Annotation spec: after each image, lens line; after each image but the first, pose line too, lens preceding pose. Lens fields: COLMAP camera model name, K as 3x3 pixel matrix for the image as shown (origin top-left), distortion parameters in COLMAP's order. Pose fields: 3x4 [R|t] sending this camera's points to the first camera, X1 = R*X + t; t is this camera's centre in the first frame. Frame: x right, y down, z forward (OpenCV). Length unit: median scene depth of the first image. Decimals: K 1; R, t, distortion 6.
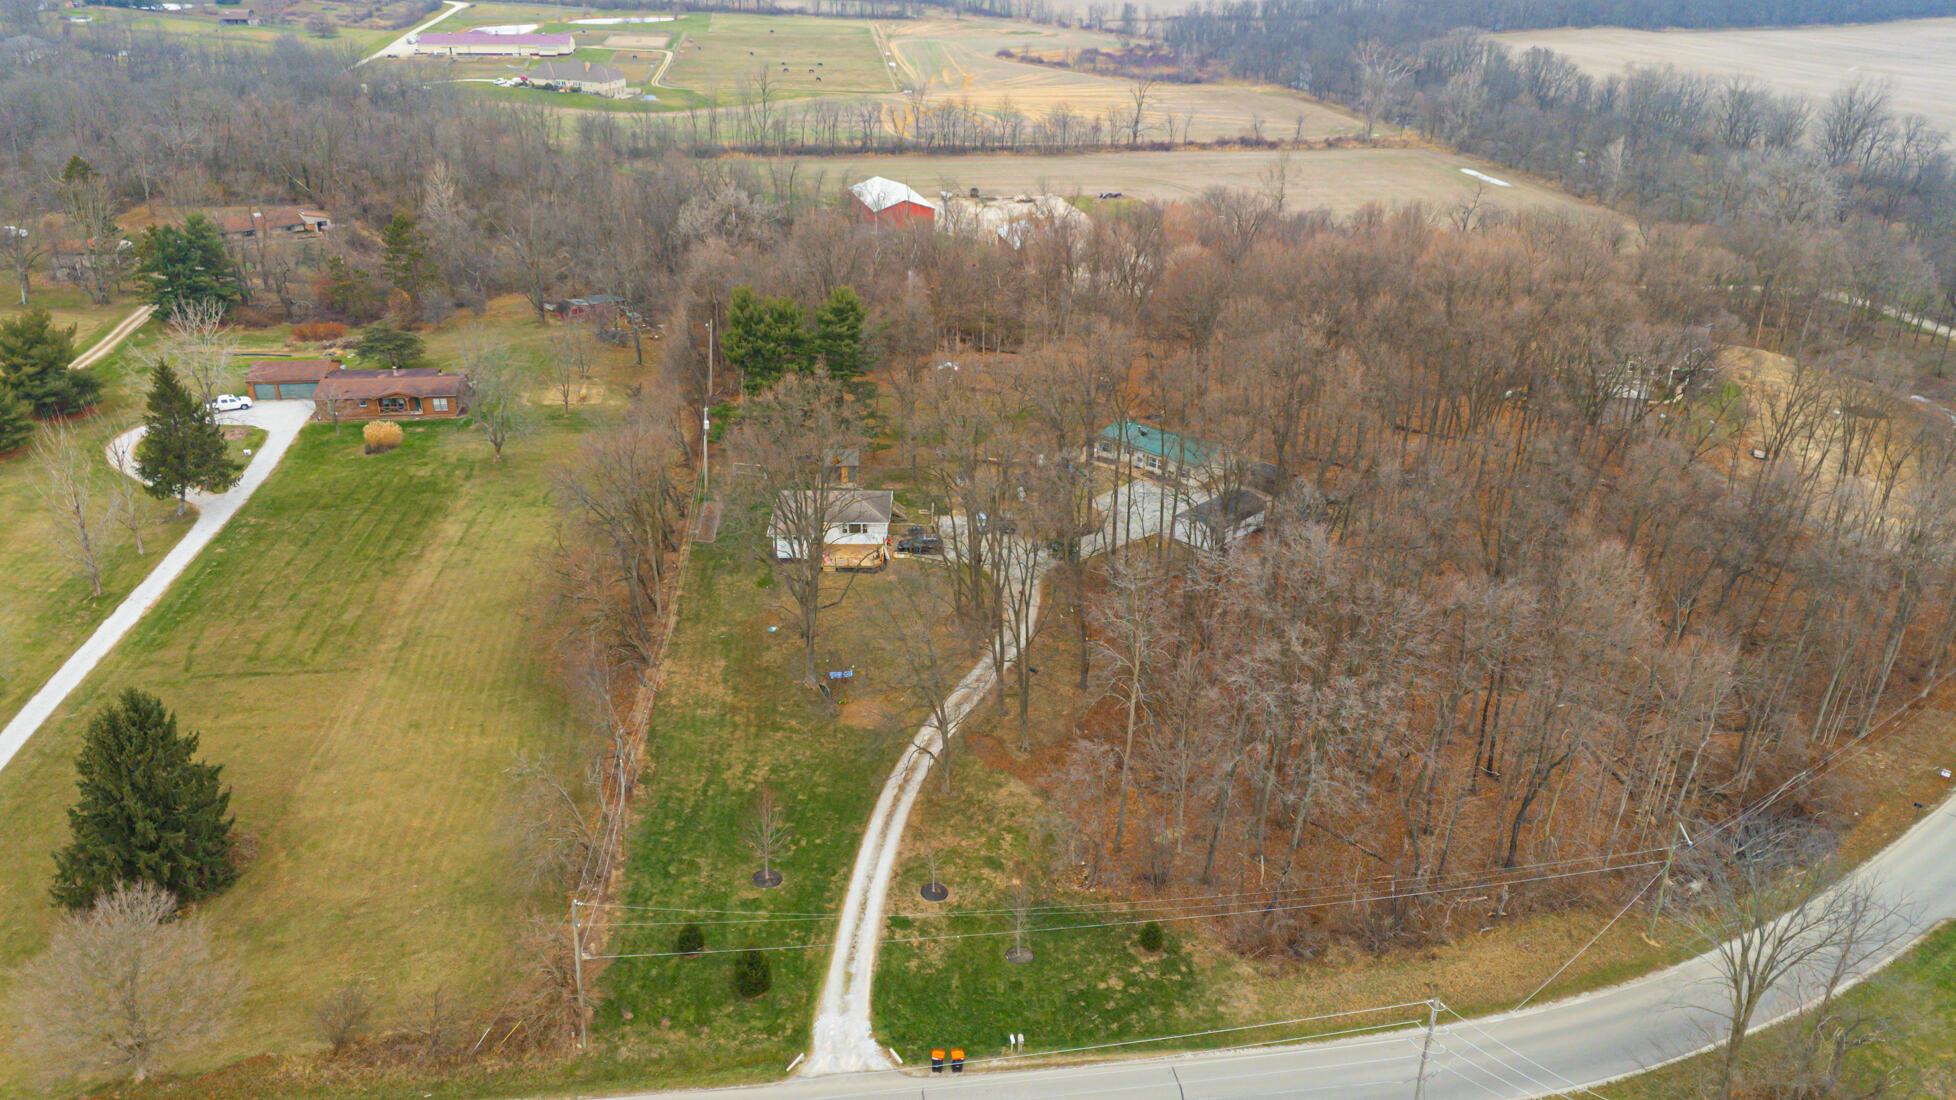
lens RADIAL K [[1432.1, 0, 1005.9], [0, 1432.1, 551.6], [0, 0, 1]] dist [0.098289, -0.078366]
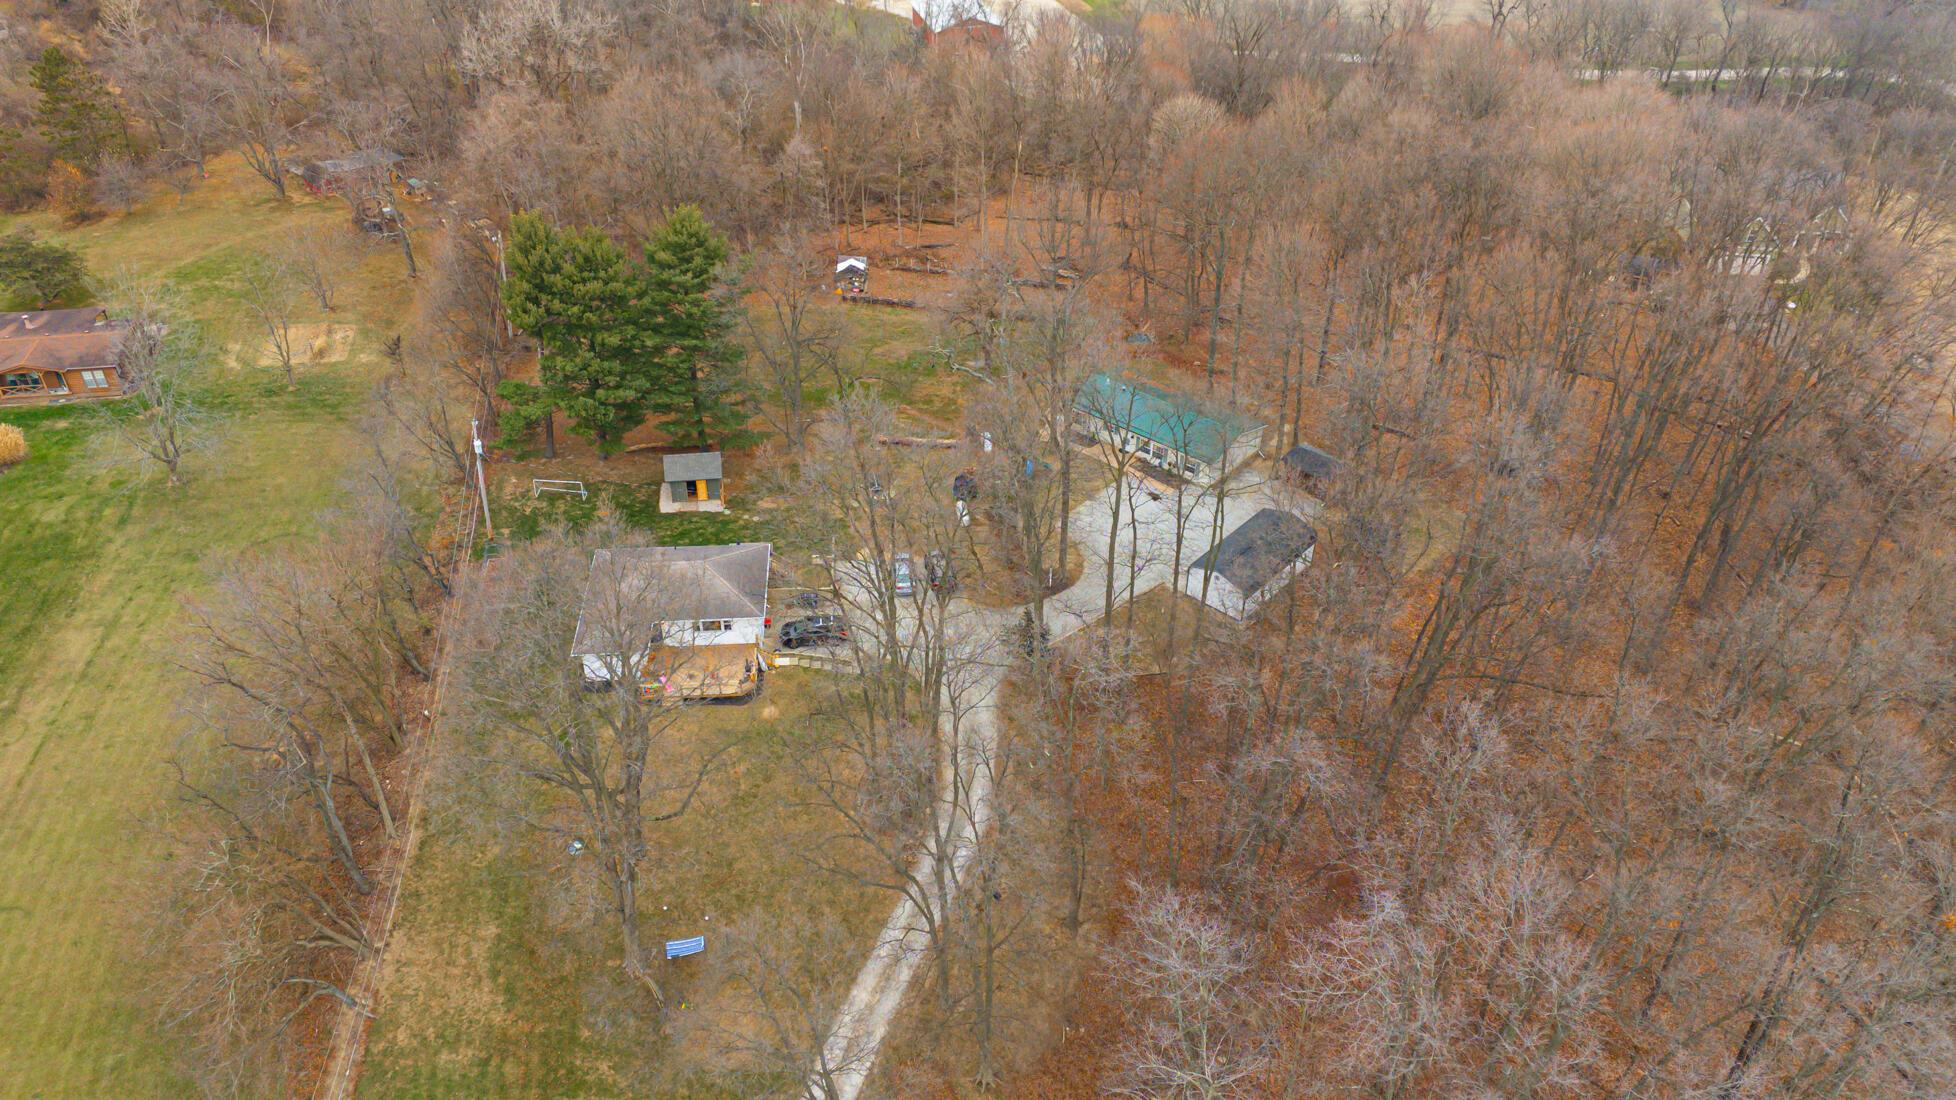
lens RADIAL K [[1432.1, 0, 1005.9], [0, 1432.1, 551.6], [0, 0, 1]] dist [0.098289, -0.078366]
pose [[0.998472, -0.030014, 0.046405, -0.000178], [0.020926, 0.982477, 0.185207, -0.117461], [-0.051151, -0.183953, 0.981603, 0.244485]]
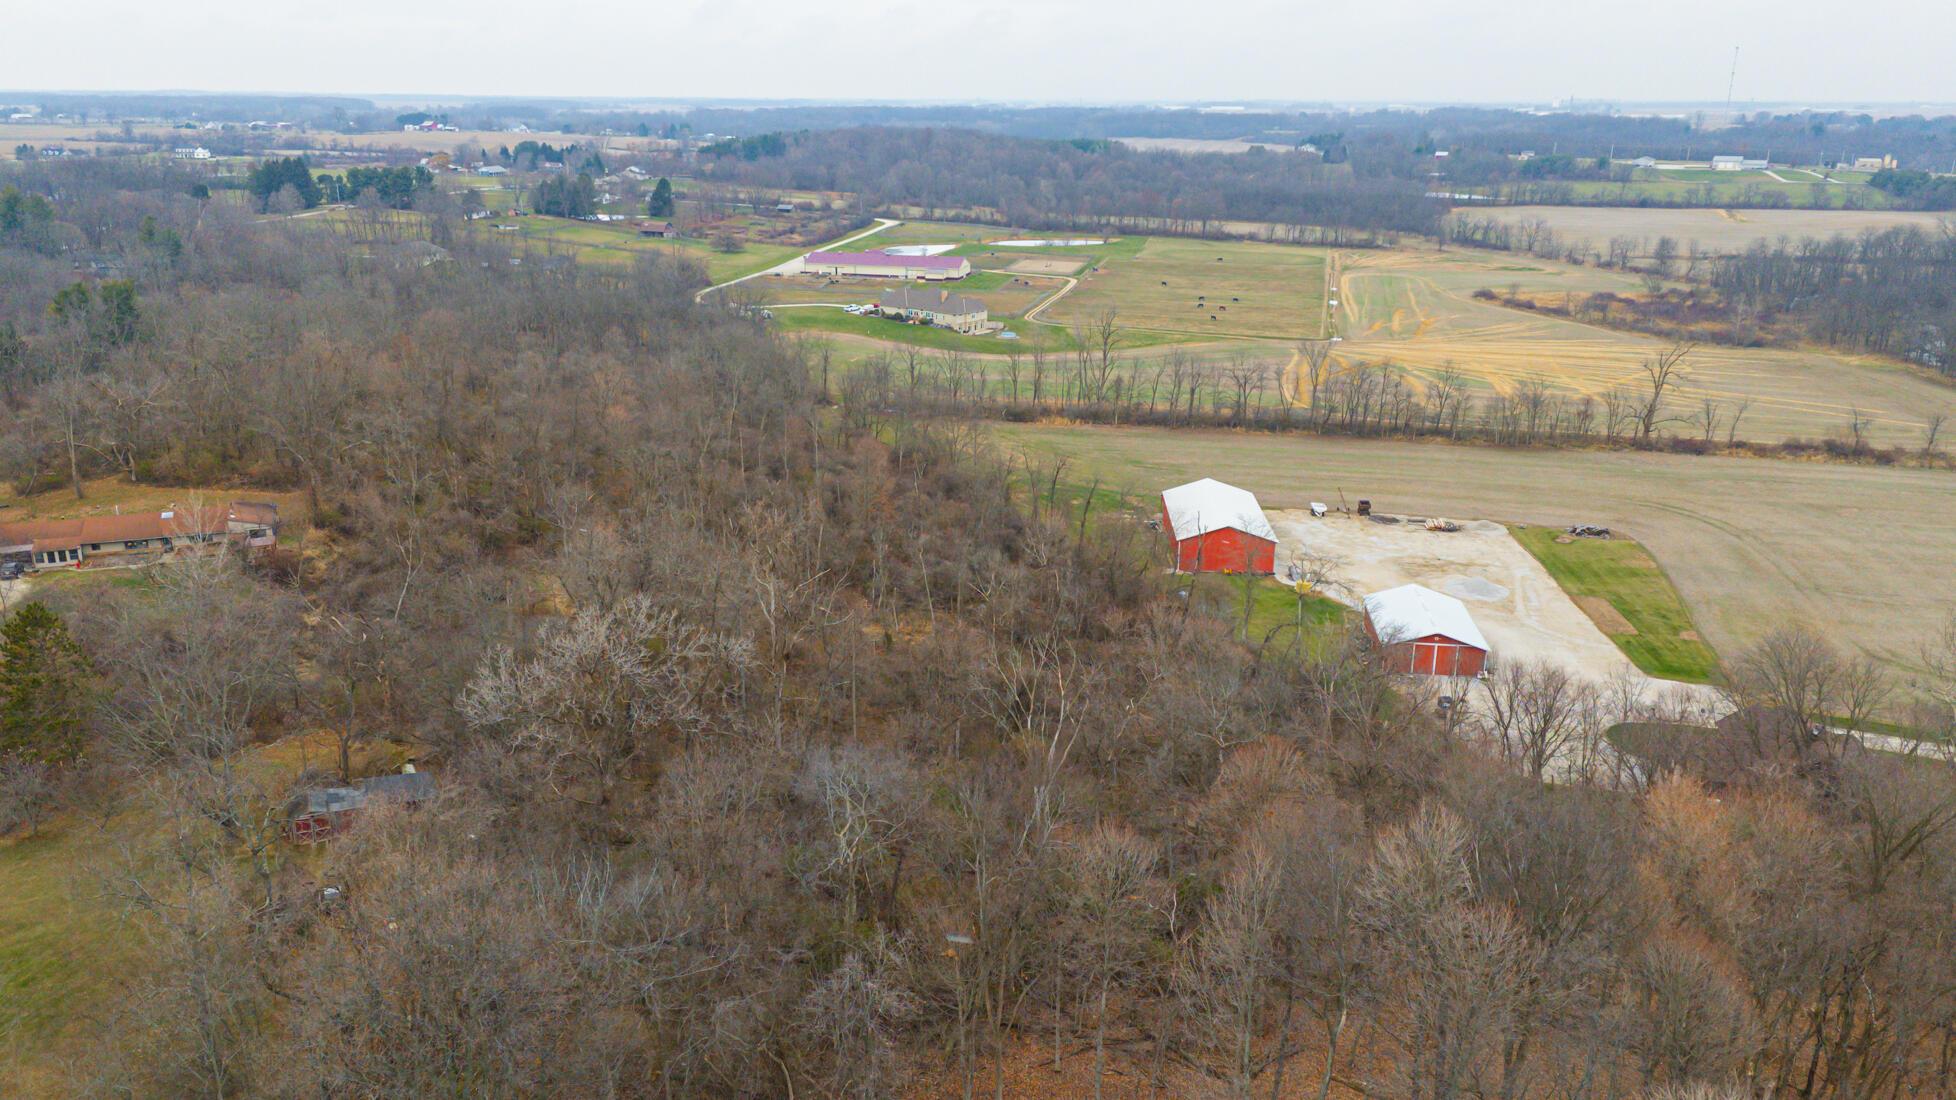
lens RADIAL K [[1432.1, 0, 1005.9], [0, 1432.1, 551.6], [0, 0, 1]] dist [0.098289, -0.078366]
pose [[0.941293, 0.105036, -0.320836, 0.070324], [-0.148326, 0.982398, -0.113552, -0.244044], [0.303261, 0.154474, 0.940303, 0.622731]]
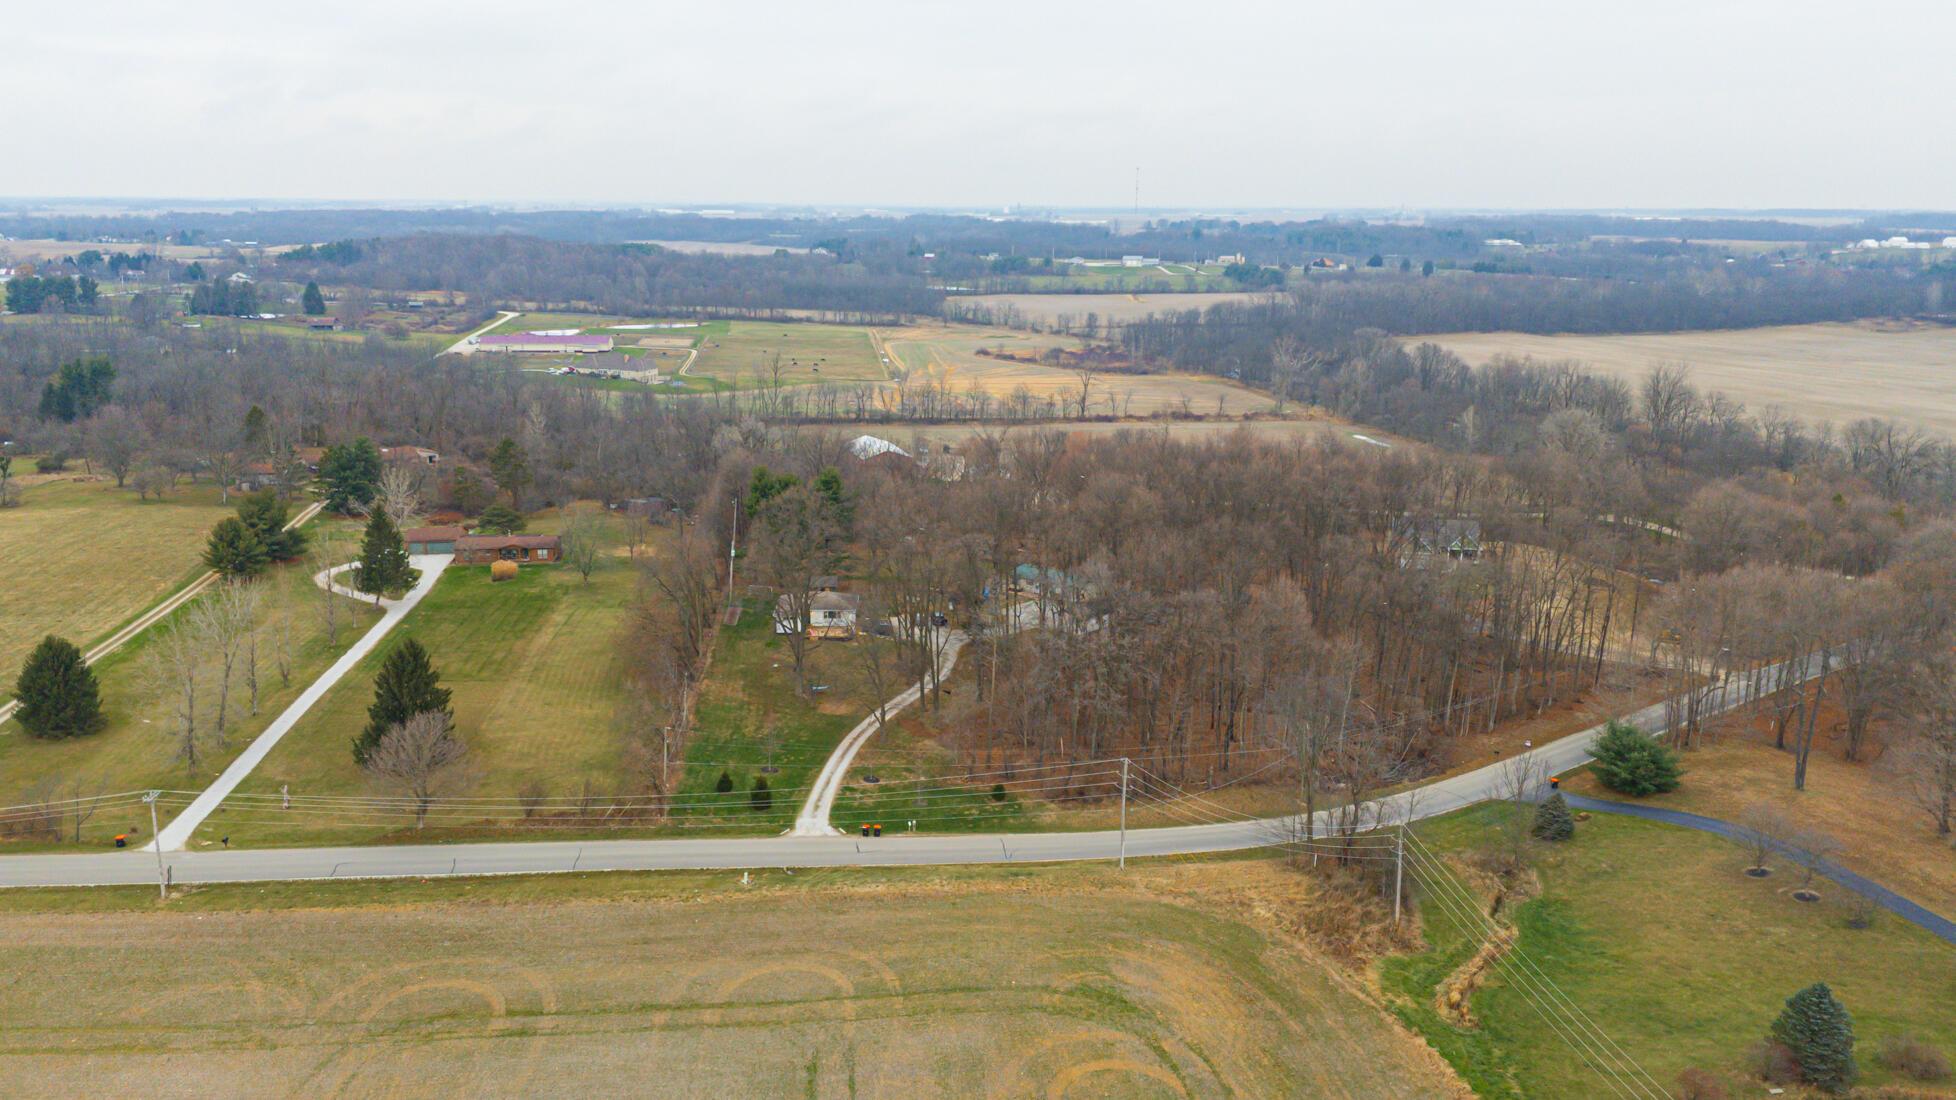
lens RADIAL K [[1425.1, 0, 1004.9], [0, 1425.1, 576.8], [0, 0, 1]] dist [0.204223, -0.370042]
pose [[0.999998, -0.001827, 0.000972, 0.050025], [0.001976, 0.982652, -0.185449, 0.153405], [-0.000616, 0.185450, 0.982653, -0.321142]]
